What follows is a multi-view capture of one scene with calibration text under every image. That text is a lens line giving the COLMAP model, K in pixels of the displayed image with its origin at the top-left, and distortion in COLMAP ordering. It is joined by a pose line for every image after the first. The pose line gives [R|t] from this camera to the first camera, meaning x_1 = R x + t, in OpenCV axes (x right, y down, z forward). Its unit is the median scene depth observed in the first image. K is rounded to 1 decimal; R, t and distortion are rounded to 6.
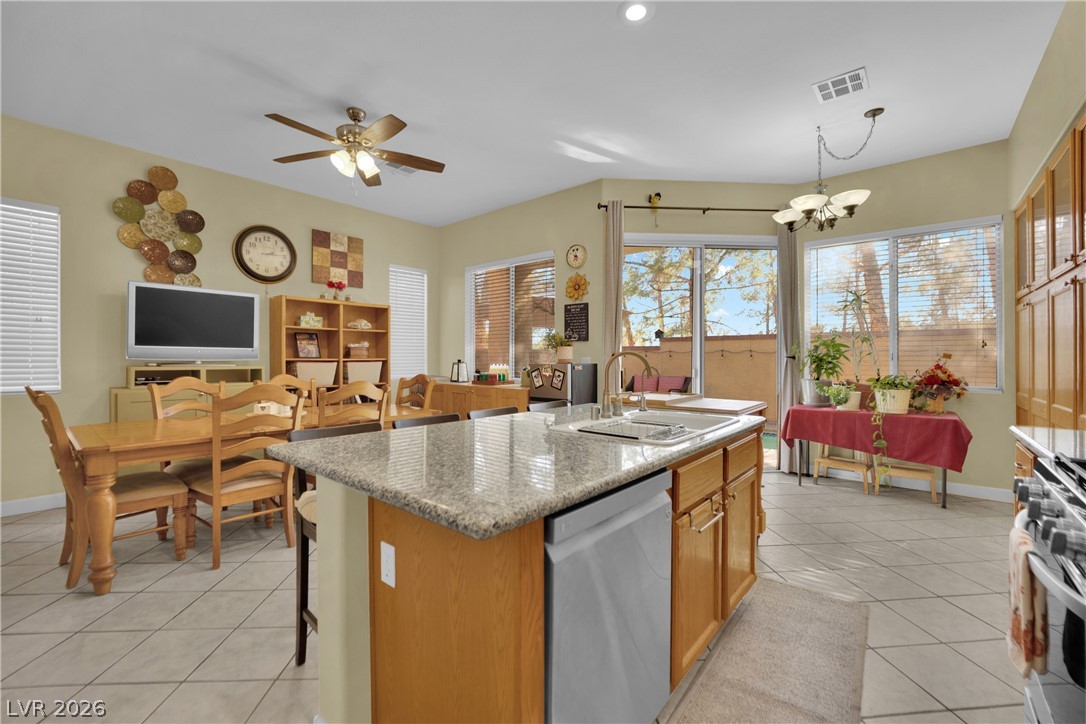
lens RADIAL K [[446.7, 0, 538.6], [0, 446.7, 363.8], [0, 0, 1]] dist [-0.018748, -0.001123]
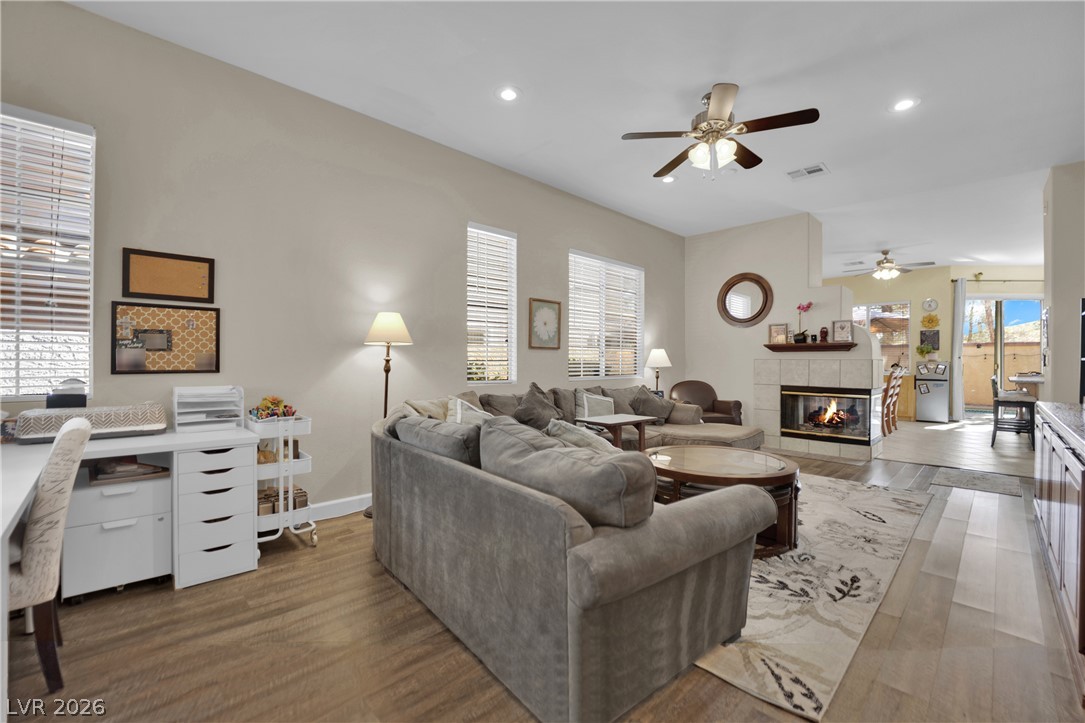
lens RADIAL K [[447.4, 0, 549.8], [0, 447.4, 363.9], [0, 0, 1]] dist [-0.022199, -0.000197]
pose [[0.995909, -0.001593, -0.090348, -1.630364], [0.000748, 0.999956, -0.009385, 0.028841], [0.090359, 0.009279, 0.995866, -1.203671]]
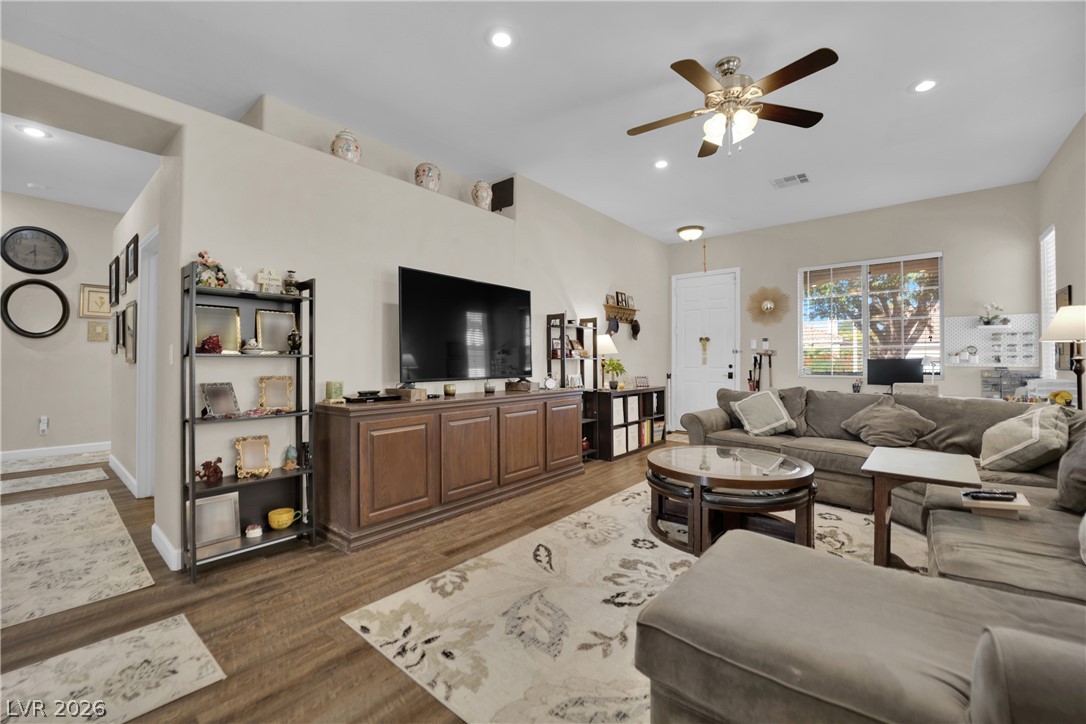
lens RADIAL K [[446.7, 0, 543.3], [0, 446.7, 354.4], [0, 0, 1]] dist [-0.018748, -0.001123]
pose [[-0.999911, -0.004233, -0.012687, -1.105112], [-0.004154, 0.999972, -0.006245, 0.013668], [0.012713, -0.006192, -0.999900, 0.320195]]
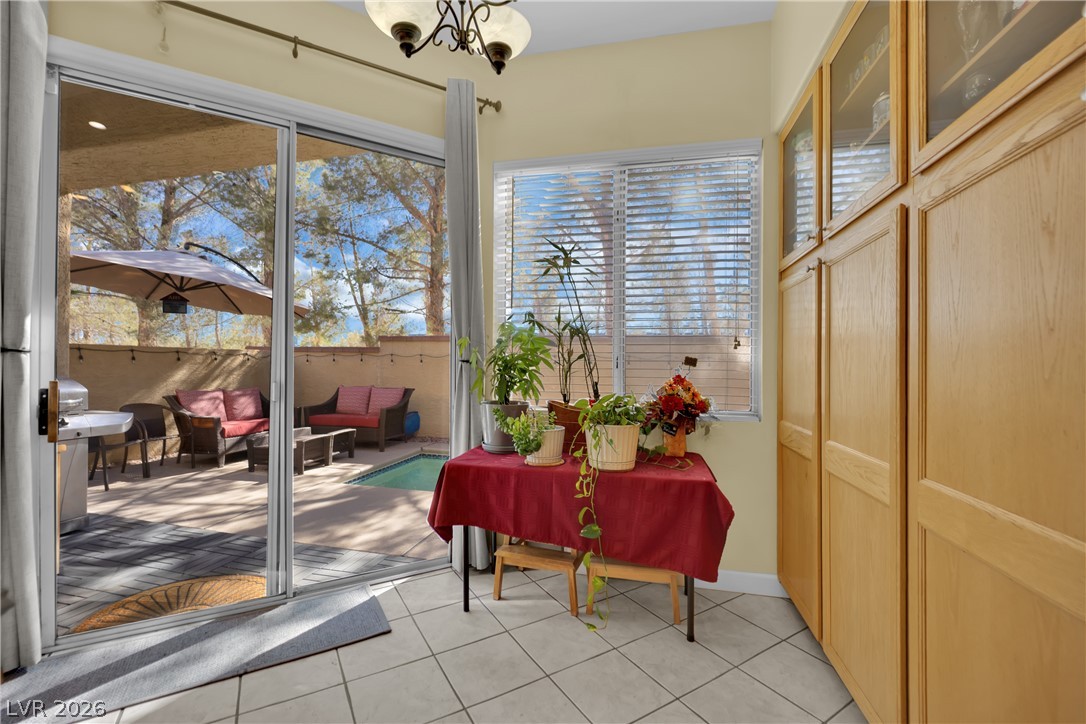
lens RADIAL K [[446.7, 0, 537.4], [0, 446.7, 367.5], [0, 0, 1]] dist [-0.018748, -0.001123]
pose [[0.894757, 0.007831, 0.446485, 0.444642], [-0.004647, 0.999955, -0.008226, -0.003182], [-0.446529, 0.005286, 0.894753, 0.516678]]
